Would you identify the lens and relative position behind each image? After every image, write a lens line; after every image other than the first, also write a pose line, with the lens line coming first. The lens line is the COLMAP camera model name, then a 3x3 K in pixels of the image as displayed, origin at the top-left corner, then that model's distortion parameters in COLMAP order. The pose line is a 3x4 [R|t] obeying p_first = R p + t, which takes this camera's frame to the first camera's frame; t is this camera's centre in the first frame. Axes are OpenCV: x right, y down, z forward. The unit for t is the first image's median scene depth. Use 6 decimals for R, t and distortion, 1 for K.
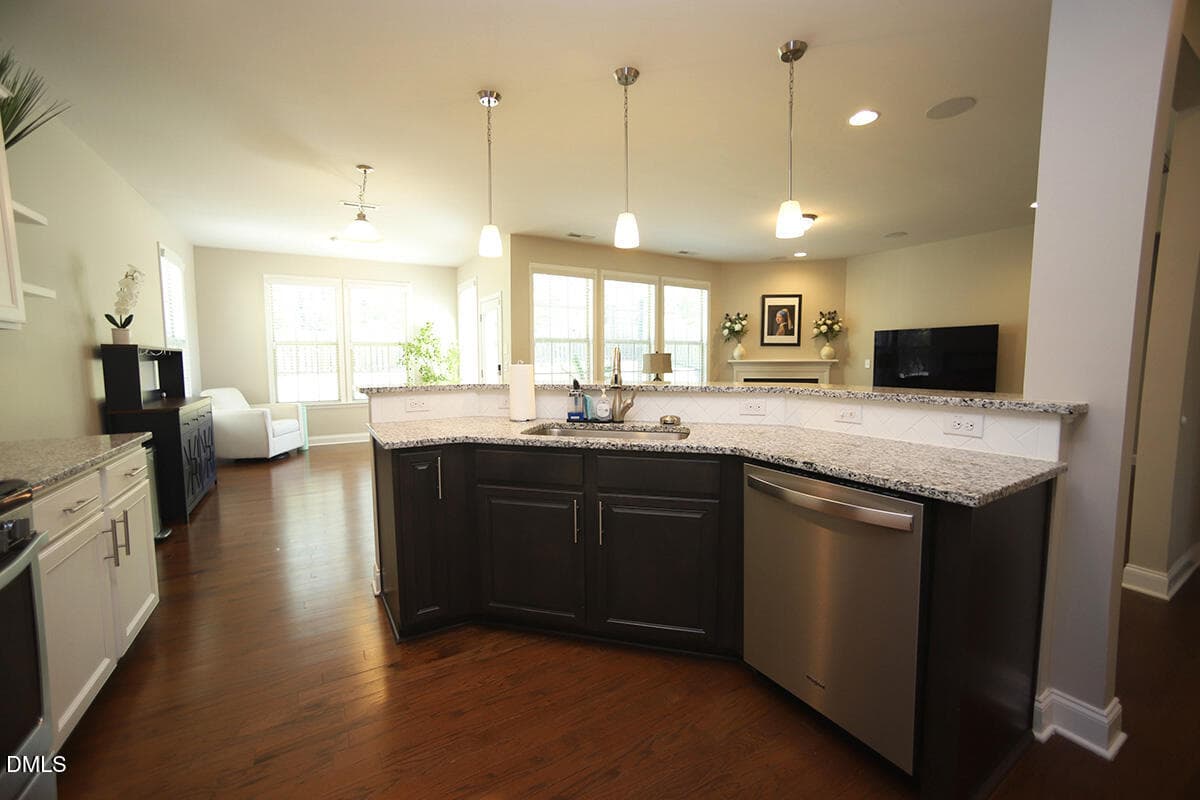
lens RADIAL K [[479.7, 0, 584.5], [0, 479.7, 393.6], [0, 0, 1]] dist [-0.000573, 0.000047]
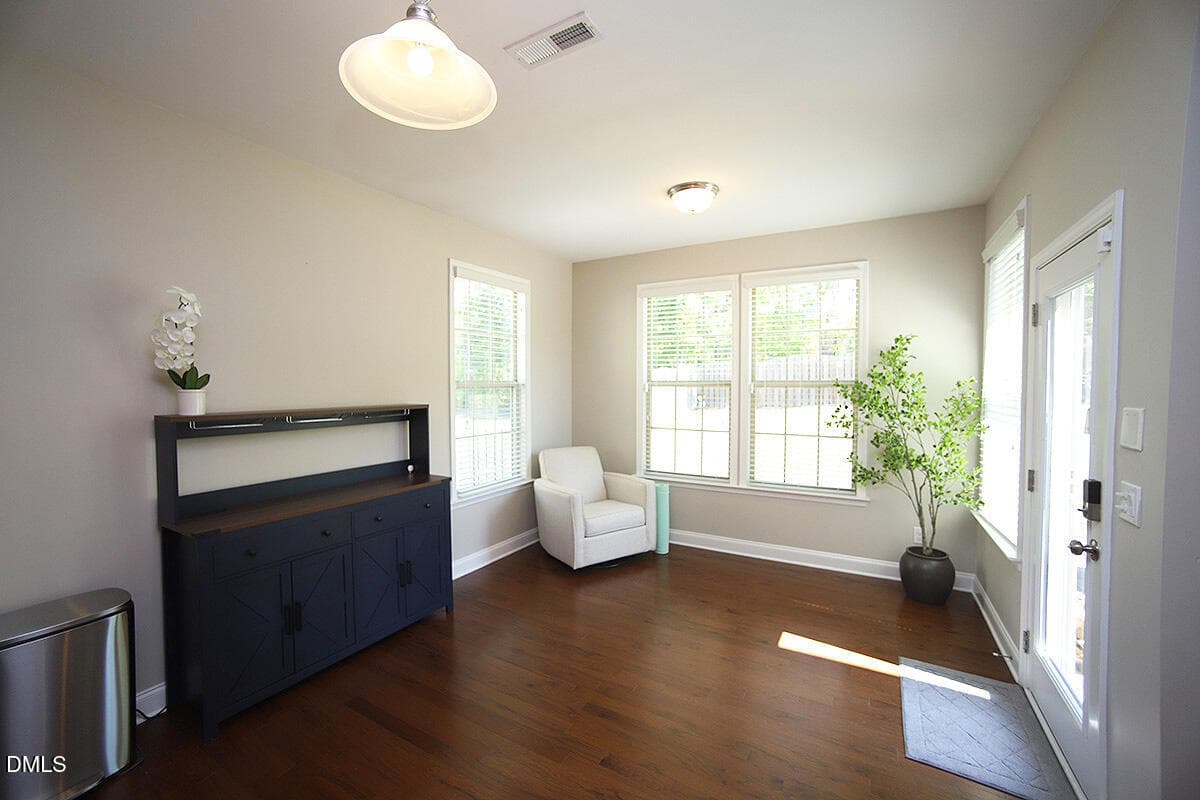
lens RADIAL K [[504.1, 0, 600.0], [0, 504.1, 400.0], [0, 0, 1]] dist [-0.001100, -0.000044]
pose [[0.517684, 0.037792, -0.854737, -0.069015], [-0.066802, 0.997760, 0.003656, -0.081629], [0.852960, 0.055206, 0.519049, 0.577787]]
